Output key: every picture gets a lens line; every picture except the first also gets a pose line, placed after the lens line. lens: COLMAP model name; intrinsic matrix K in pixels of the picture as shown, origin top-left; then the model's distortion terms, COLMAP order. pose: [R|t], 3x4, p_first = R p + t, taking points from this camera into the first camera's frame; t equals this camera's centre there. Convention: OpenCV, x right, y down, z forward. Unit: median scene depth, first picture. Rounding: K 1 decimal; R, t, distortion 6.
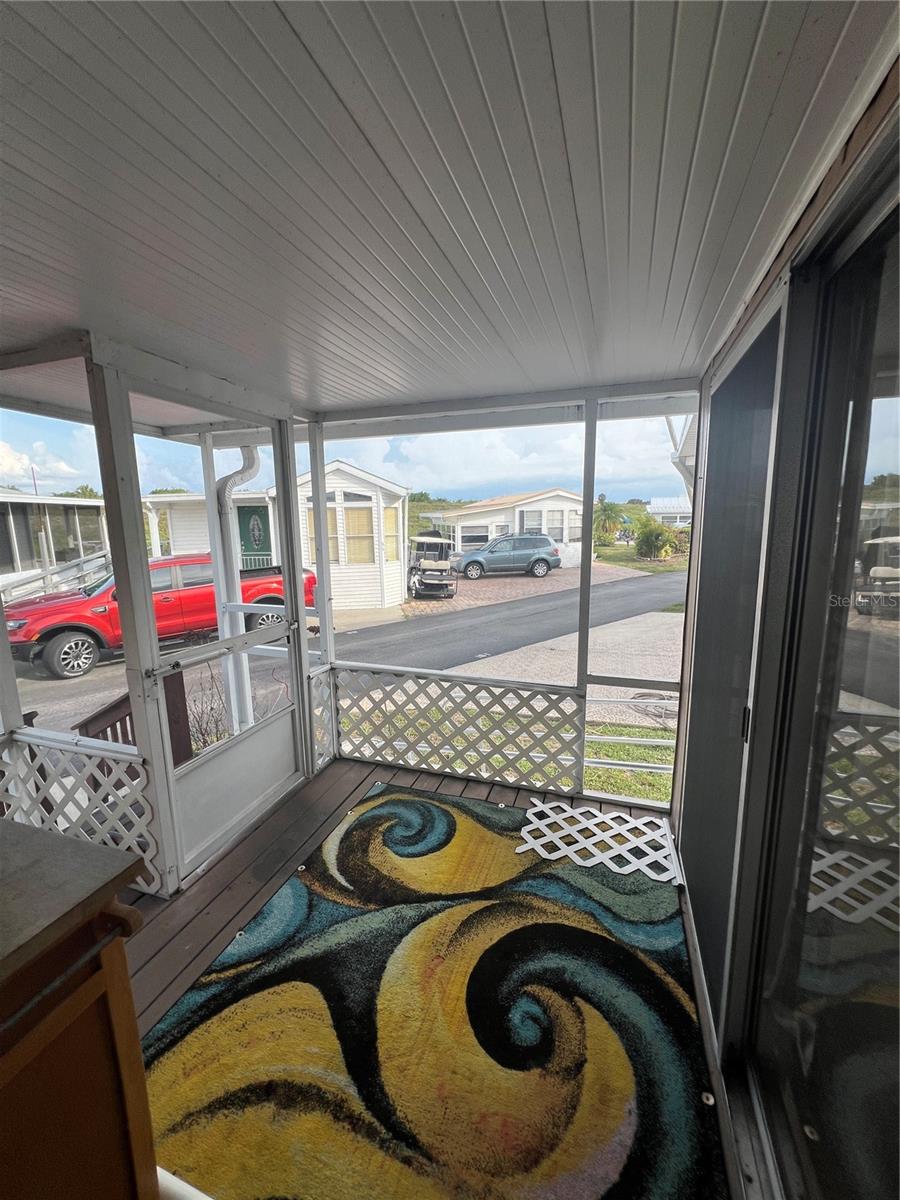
lens RADIAL K [[482.6, 0, 452.6], [0, 482.6, 601.3], [0, 0, 1]] dist [0.000973, 0.000157]
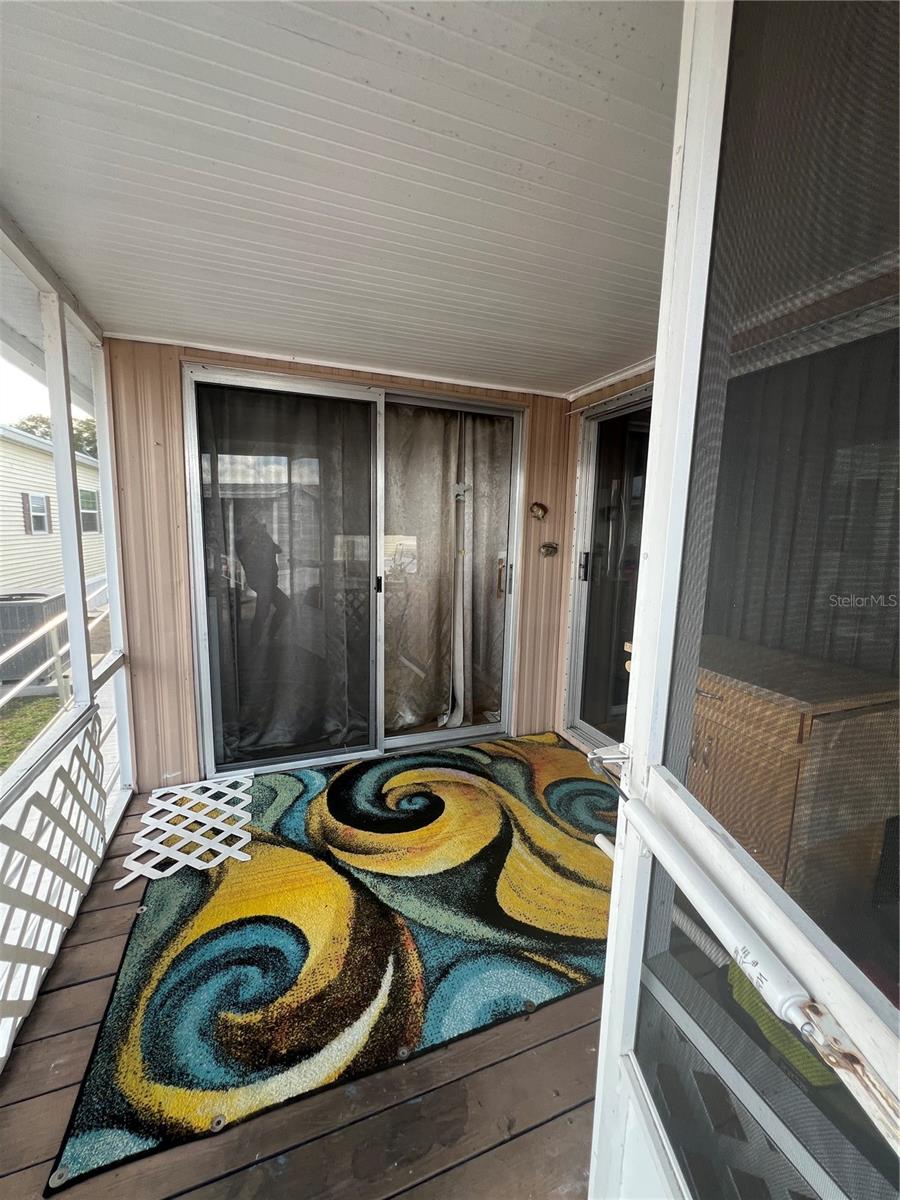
lens RADIAL K [[482.6, 0, 448.5], [0, 482.6, 597.1], [0, 0, 1]] dist [0.000973, 0.000157]
pose [[-0.639495, -0.106986, 0.761315, -0.794921], [0.115792, 0.965570, 0.232953, -0.106098], [-0.760025, 0.237127, -0.605089, 1.289873]]
